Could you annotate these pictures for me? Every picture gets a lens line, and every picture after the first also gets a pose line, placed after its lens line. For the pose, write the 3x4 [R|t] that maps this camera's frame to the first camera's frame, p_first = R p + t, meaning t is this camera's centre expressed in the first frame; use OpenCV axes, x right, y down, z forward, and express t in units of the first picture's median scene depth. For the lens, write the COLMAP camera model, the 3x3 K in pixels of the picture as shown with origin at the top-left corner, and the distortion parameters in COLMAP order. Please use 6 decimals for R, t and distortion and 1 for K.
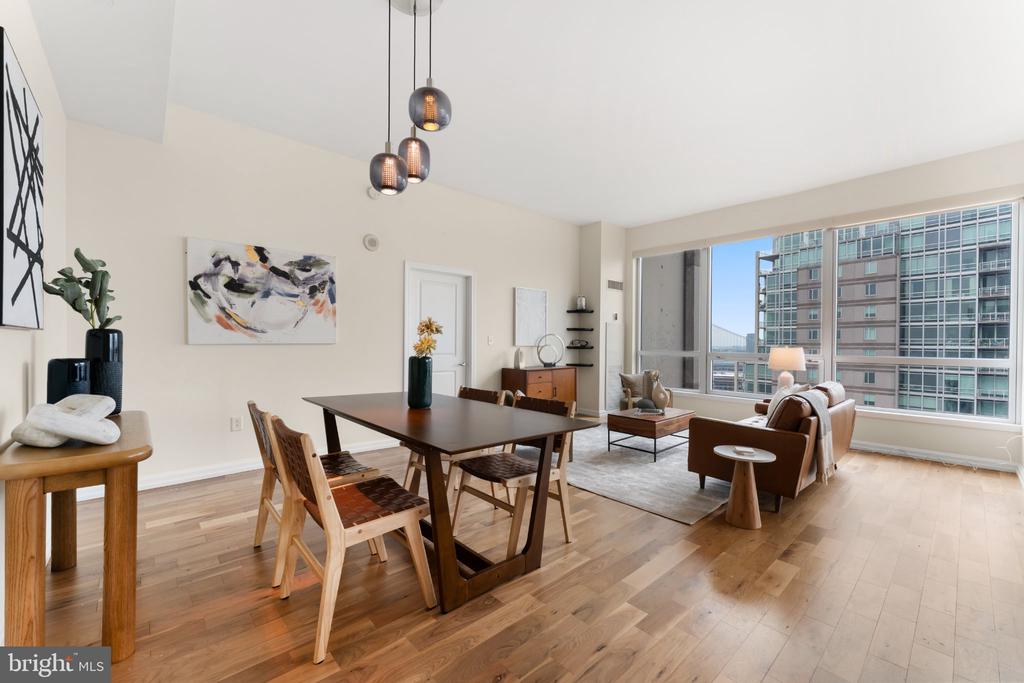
lens RADIAL K [[415.7, 0, 509.9], [0, 415.7, 345.2], [0, 0, 1]] dist [0.002866, -0.000744]
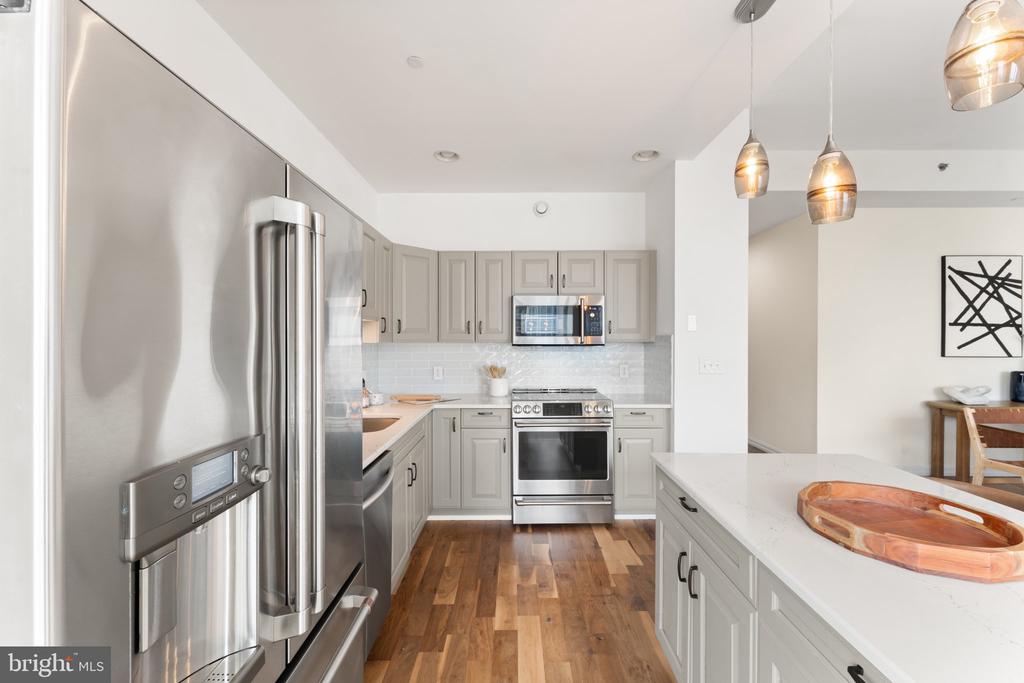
lens RADIAL K [[415.7, 0, 509.0], [0, 415.7, 338.5], [0, 0, 1]] dist [0.002866, -0.000744]
pose [[-0.675859, -0.006025, -0.737006, 1.082564], [-0.008051, 0.999967, -0.000791, -0.053919], [0.736987, 0.005399, -0.675886, 0.257711]]
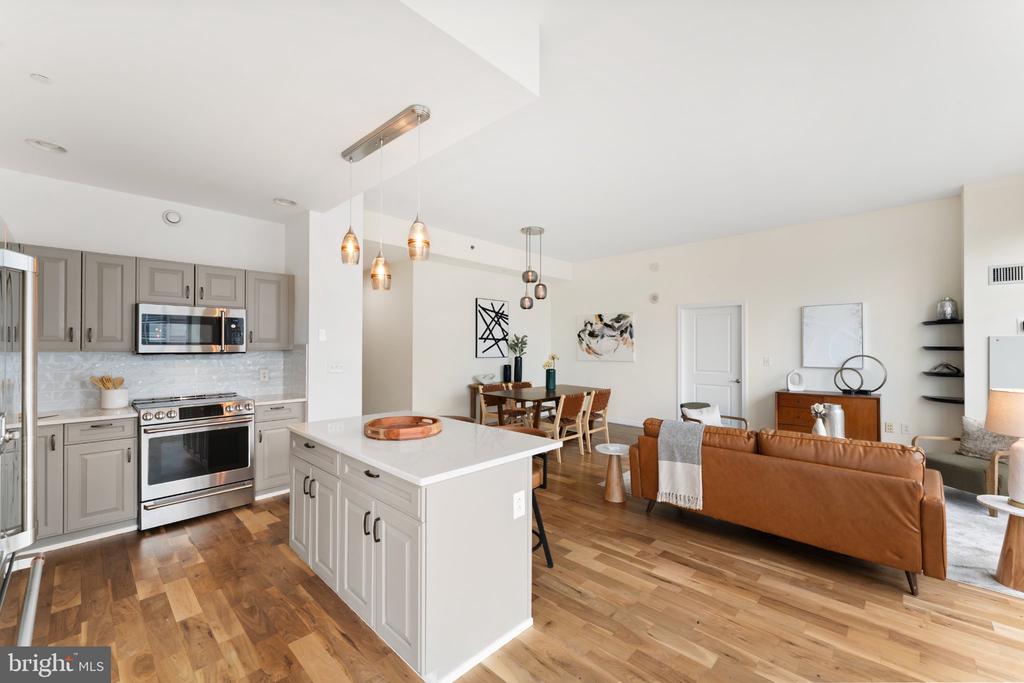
lens RADIAL K [[415.7, 0, 511.4], [0, 415.7, 342.9], [0, 0, 1]] dist [0.002866, -0.000744]
pose [[0.071510, -0.015396, -0.997321, 1.338910], [-0.005017, 0.999863, -0.015795, -0.053785], [0.997427, 0.006133, 0.071423, 0.377693]]
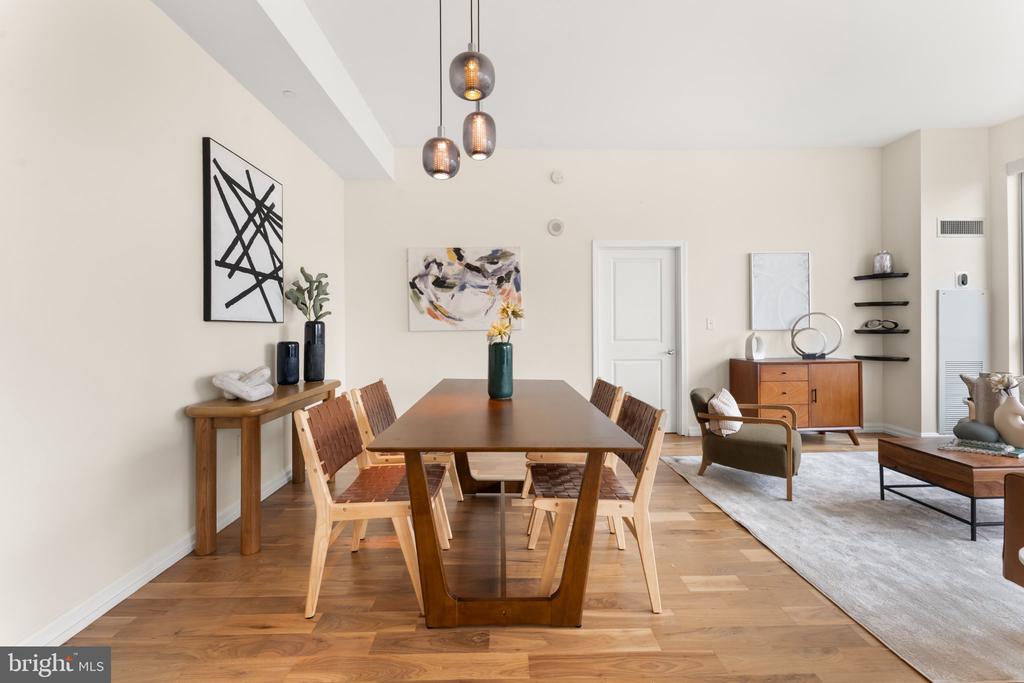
lens RADIAL K [[415.7, 0, 510.0], [0, 415.7, 328.2], [0, 0, 1]] dist [0.002866, -0.000744]
pose [[0.755054, -0.011698, -0.655558, 0.258894], [0.008455, 0.999931, -0.008105, 0.001322], [0.655608, 0.000577, 0.755102, 0.194152]]
